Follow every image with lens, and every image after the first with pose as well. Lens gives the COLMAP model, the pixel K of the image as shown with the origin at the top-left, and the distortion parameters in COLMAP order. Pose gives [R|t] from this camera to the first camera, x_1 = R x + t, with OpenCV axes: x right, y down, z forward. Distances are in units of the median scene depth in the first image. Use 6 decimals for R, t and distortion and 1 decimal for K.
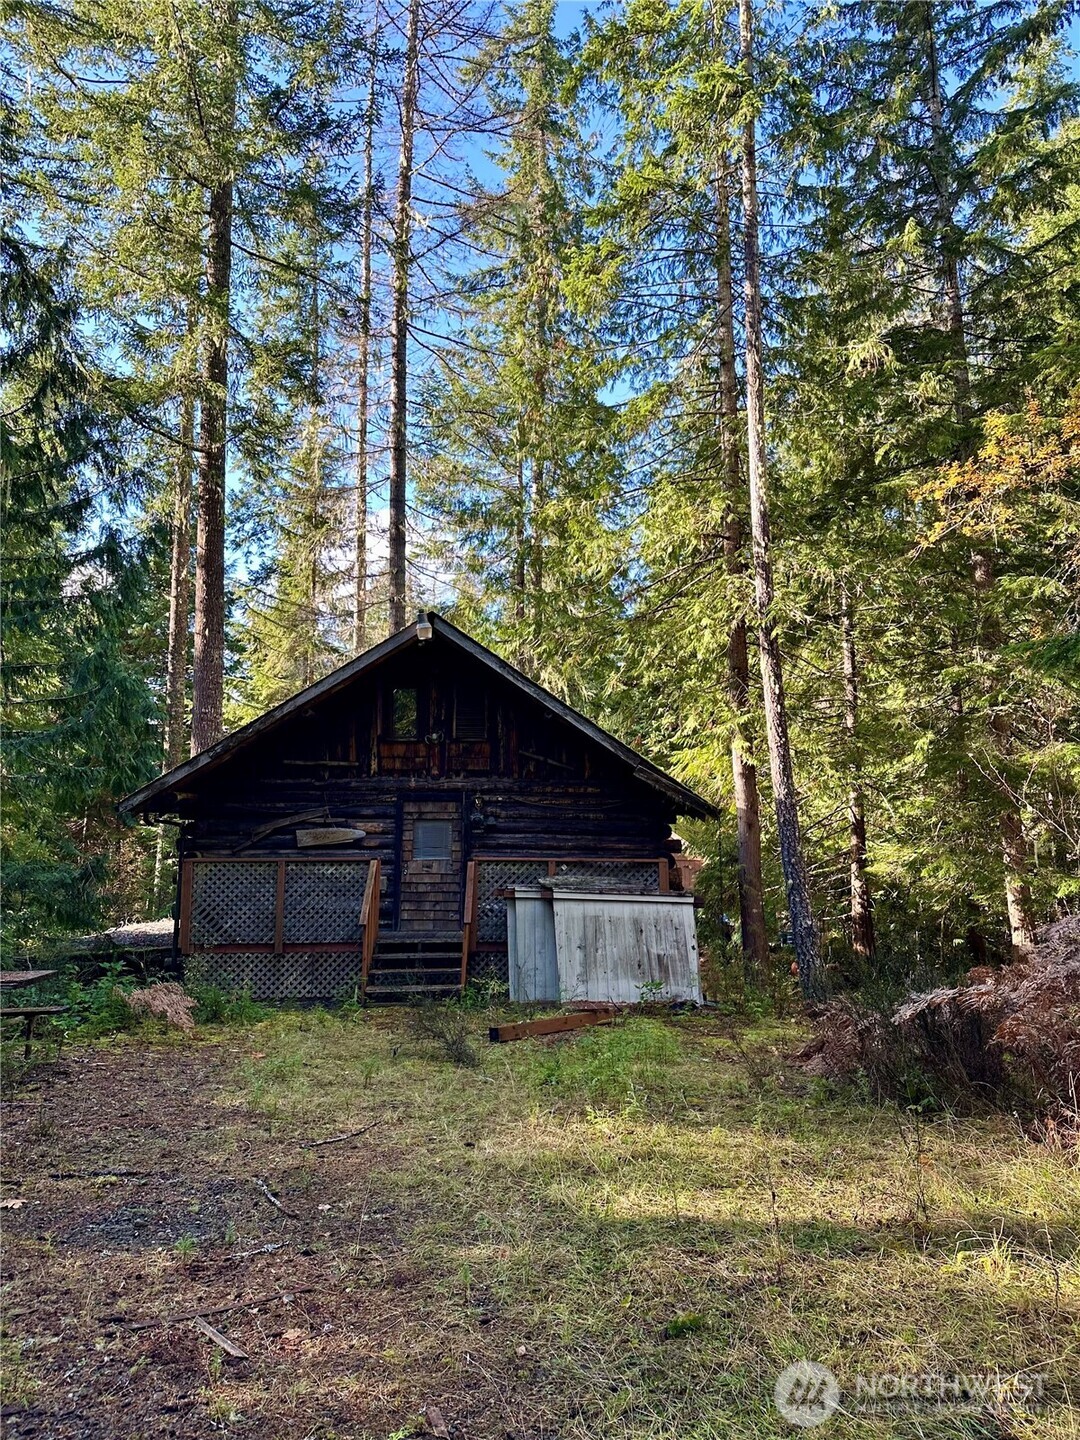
lens RADIAL K [[981.5, 0, 540.0], [0, 981.5, 720.0], [0, 0, 1]] dist [0.038296, -0.000324]
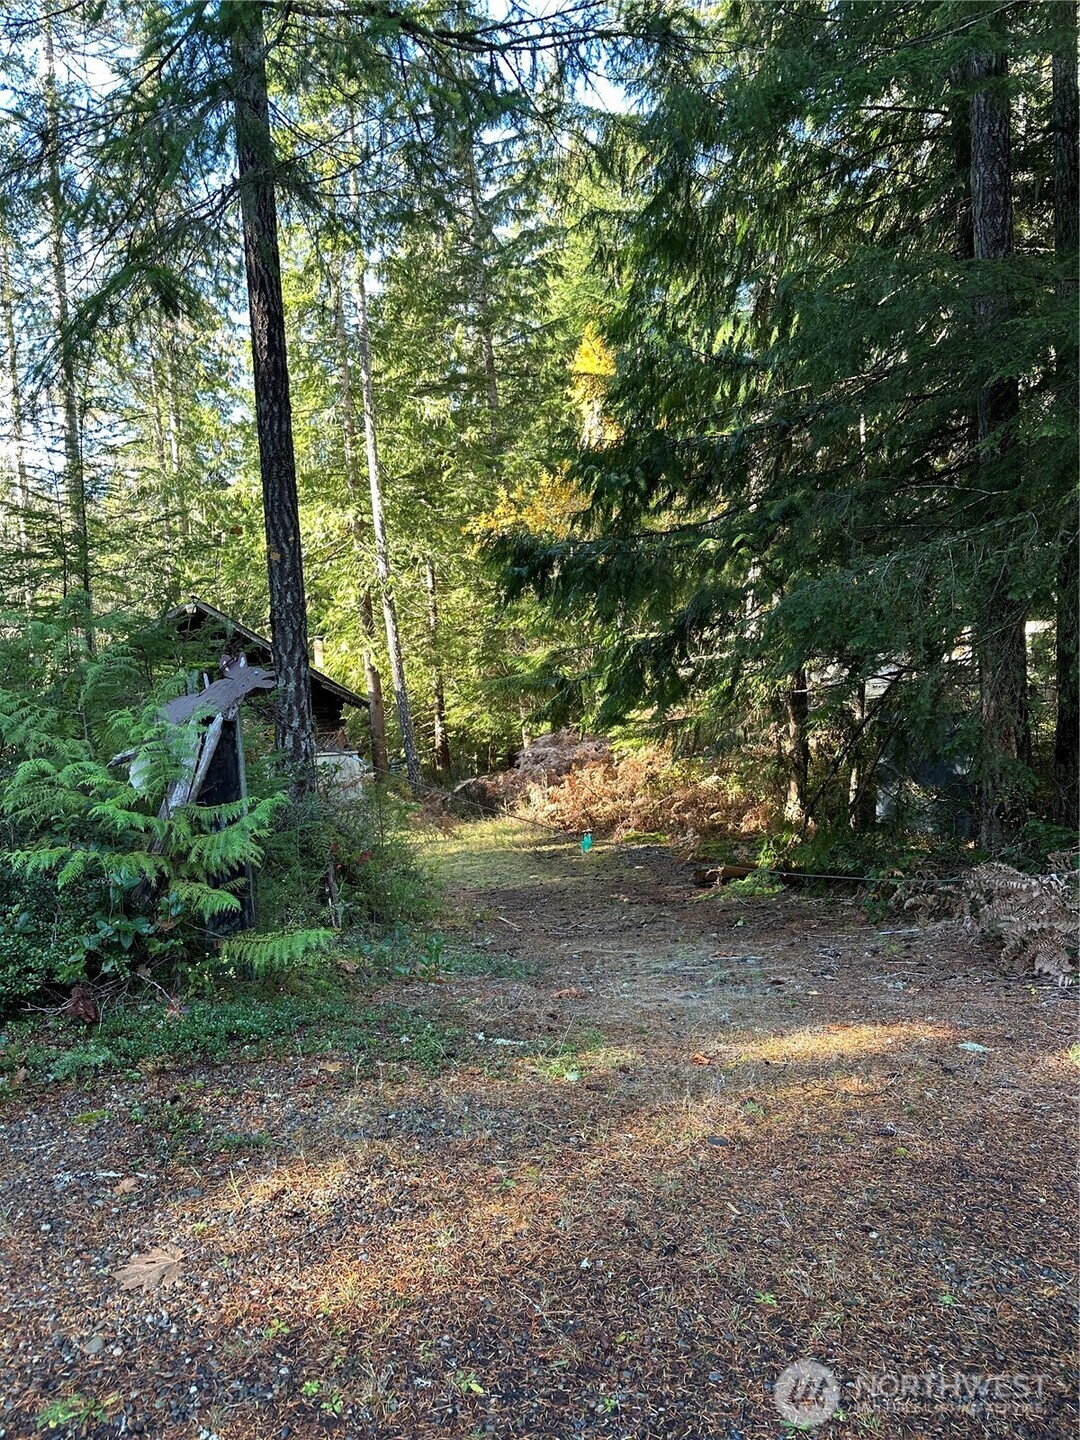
lens RADIAL K [[1005.3, 0, 540.0], [0, 1005.3, 720.0], [0, 0, 1]] dist [-0.001343, -0.000725]
pose [[0.913572, -0.076620, 0.399395, -0.211001], [0.009203, 0.985735, 0.168053, -0.143624], [-0.406574, -0.149853, 0.901245, -0.628816]]
